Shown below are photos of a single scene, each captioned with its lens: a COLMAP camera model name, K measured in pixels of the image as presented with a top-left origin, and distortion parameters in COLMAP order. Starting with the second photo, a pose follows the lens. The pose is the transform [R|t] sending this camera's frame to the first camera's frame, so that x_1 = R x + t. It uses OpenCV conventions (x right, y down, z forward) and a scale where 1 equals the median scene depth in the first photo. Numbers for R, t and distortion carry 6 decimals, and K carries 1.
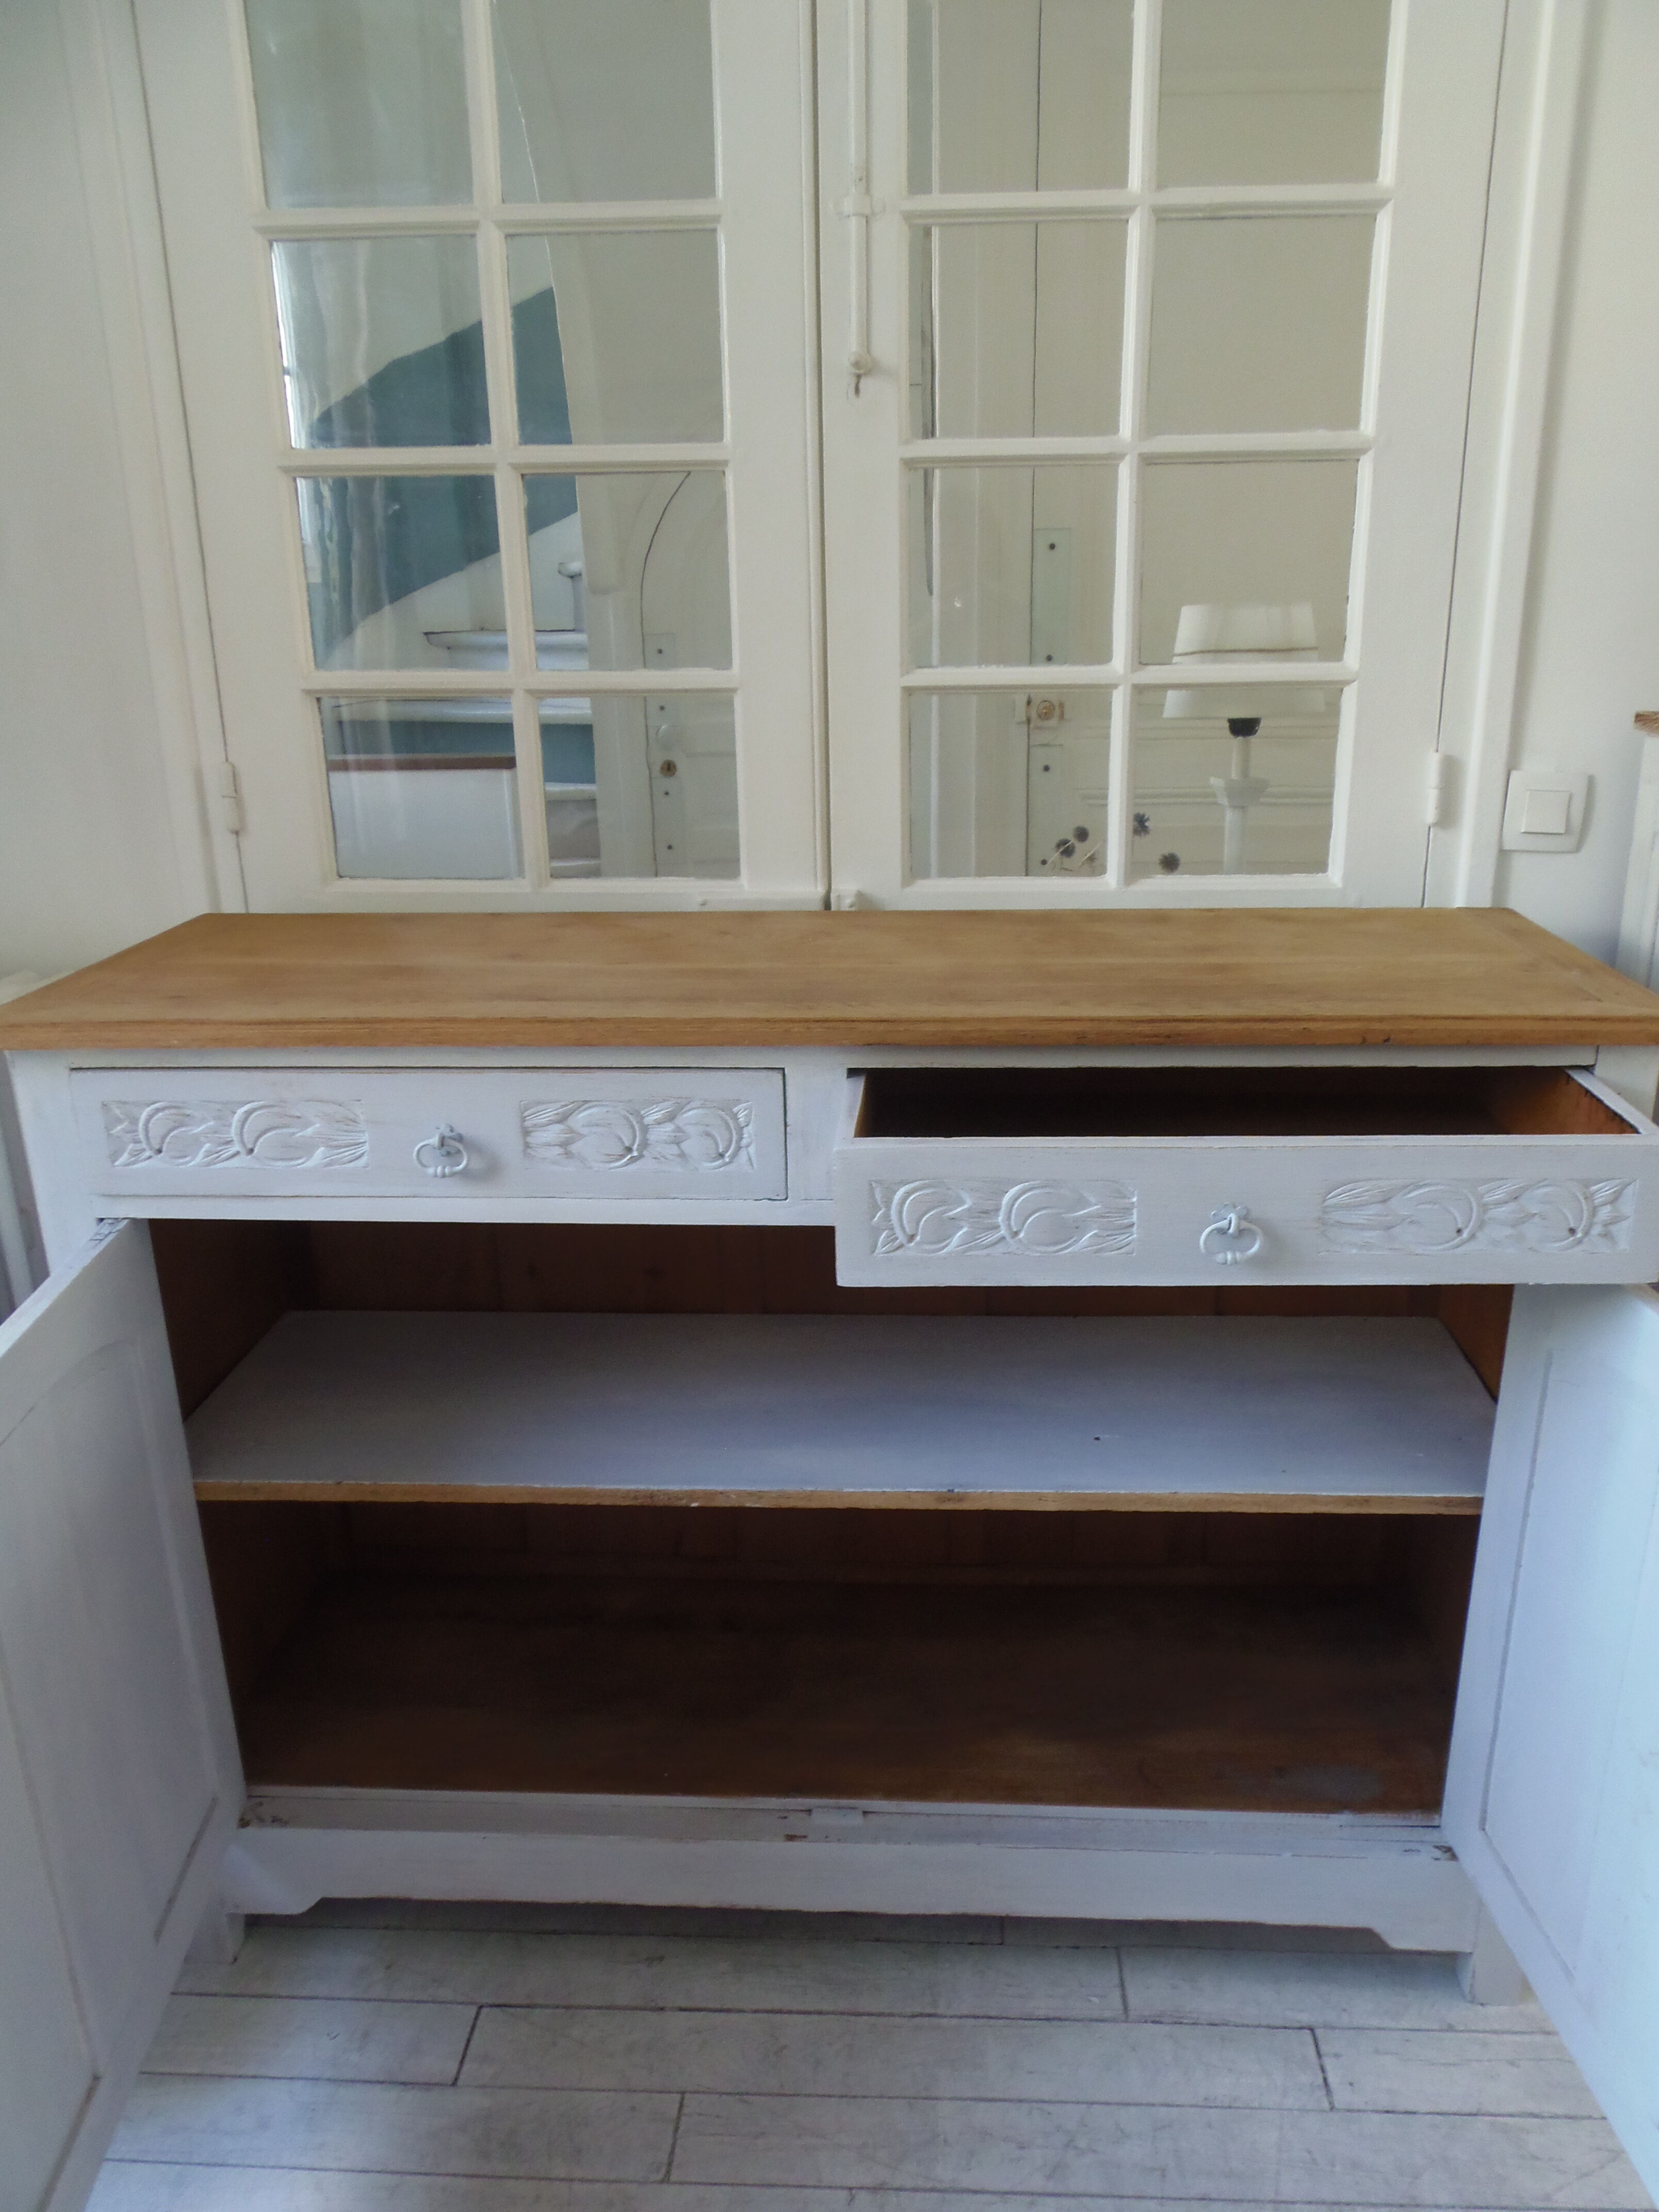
lens RADIAL K [[1594.3, 0, 863.3], [0, 1594.3, 1149.5], [0, 0, 1]] dist [-0.010592, -0.007408]
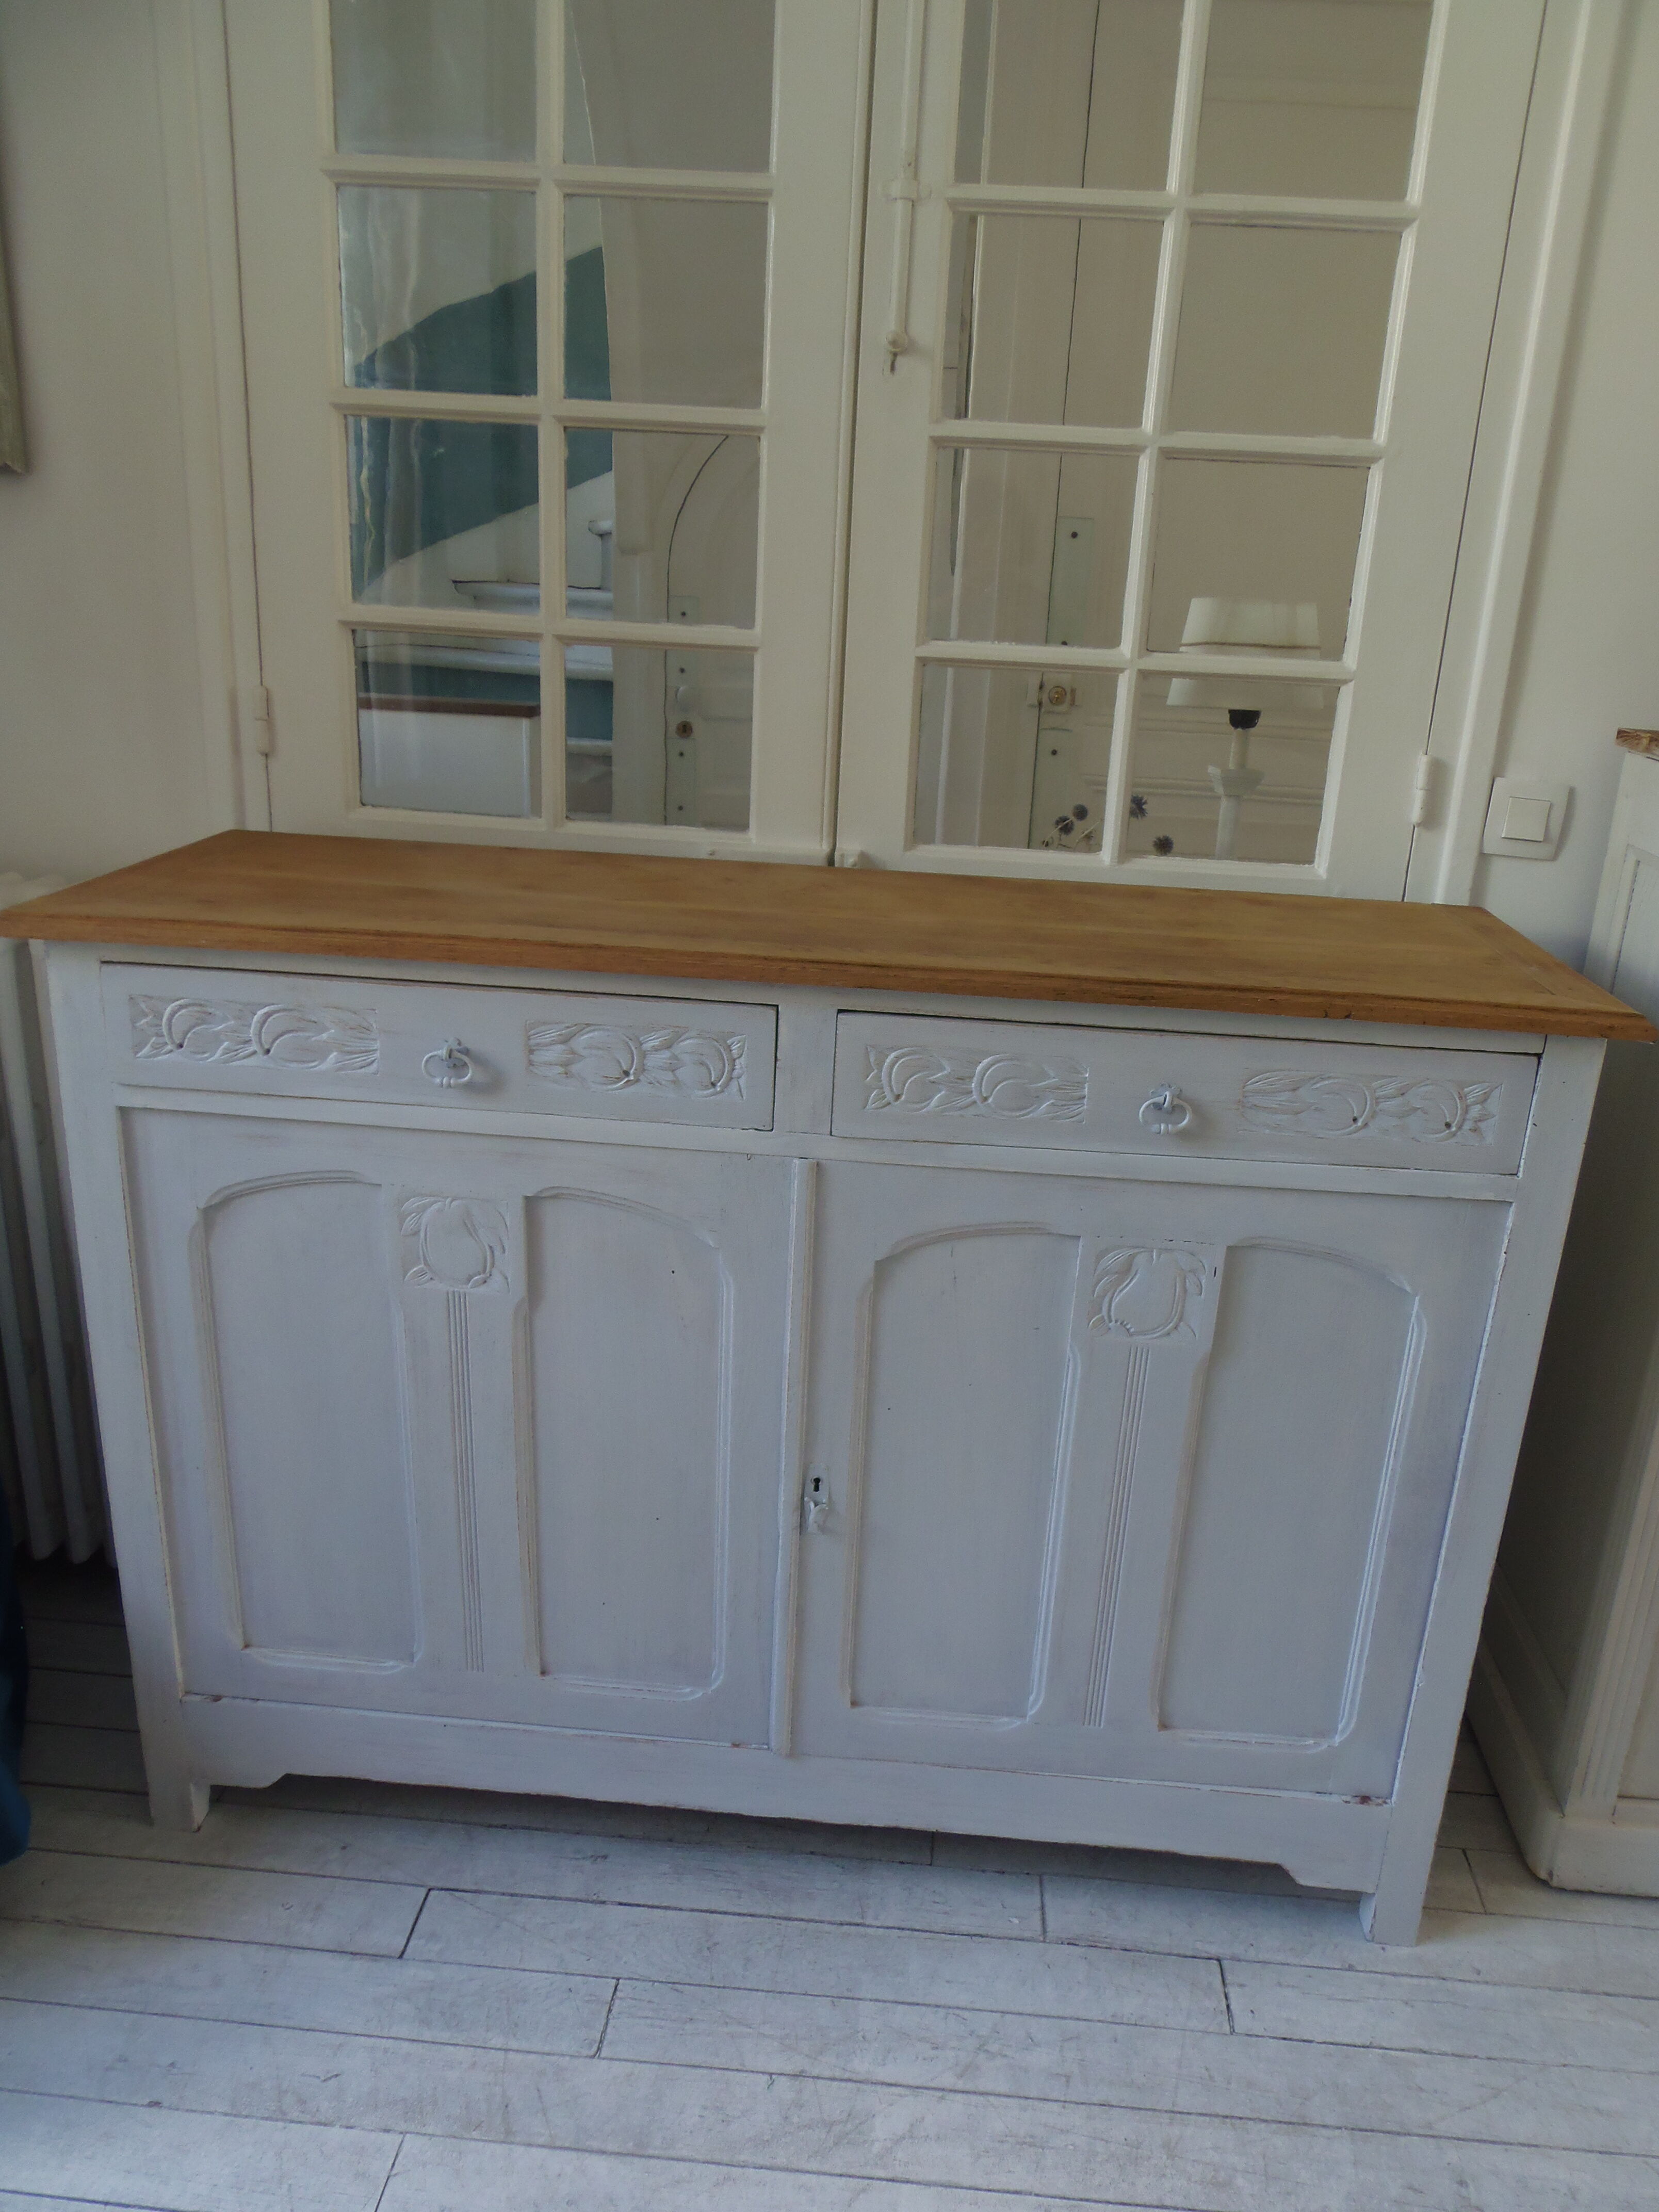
lens RADIAL K [[1604.6, 0, 857.5], [0, 1604.6, 1151.3], [0, 0, 1]] dist [-0.014407, -0.002442]
pose [[0.997749, 0.066983, 0.003316, 0.004500], [-0.067007, 0.997722, 0.007830, 0.029010], [-0.002784, -0.008034, 0.999964, -0.053014]]
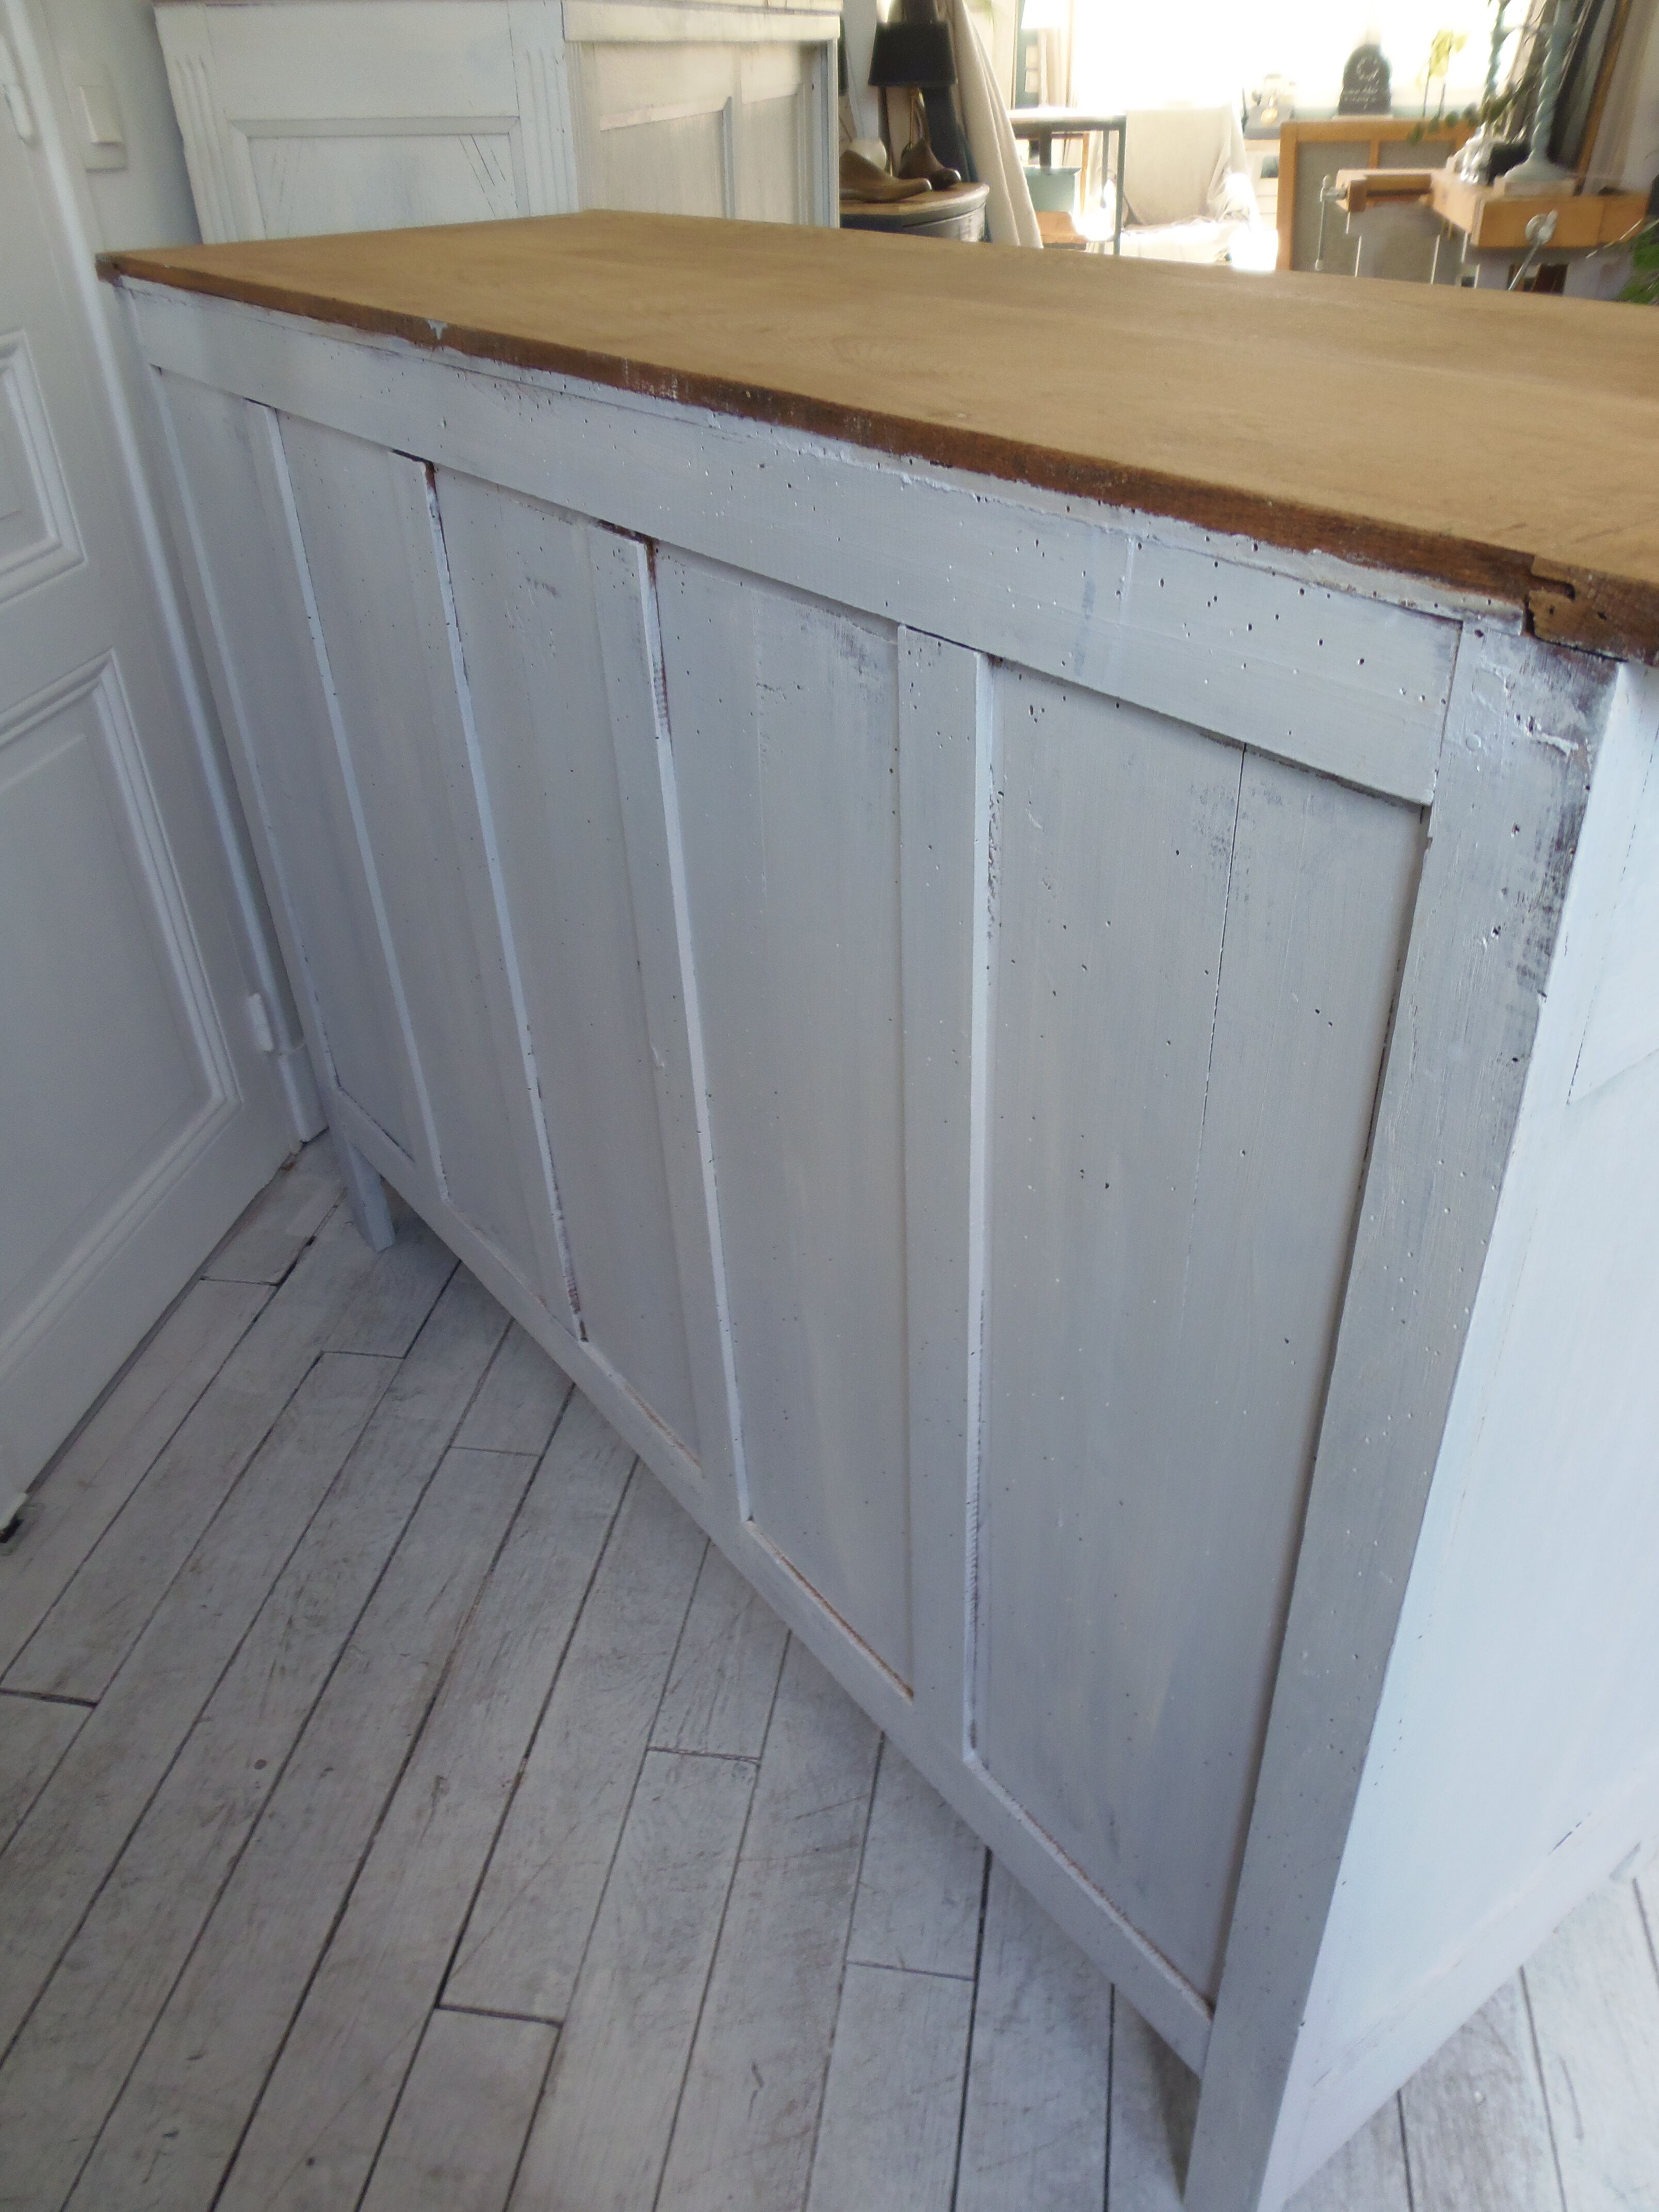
lens RADIAL K [[1604.6, 0, 857.5], [0, 1604.6, 1151.3], [0, 0, 1]] dist [-0.014407, -0.002442]
pose [[0.104838, -0.555648, 0.824781, -0.633043], [0.348121, 0.797384, 0.492941, -0.051634], [-0.931569, 0.235445, 0.277029, 0.573324]]
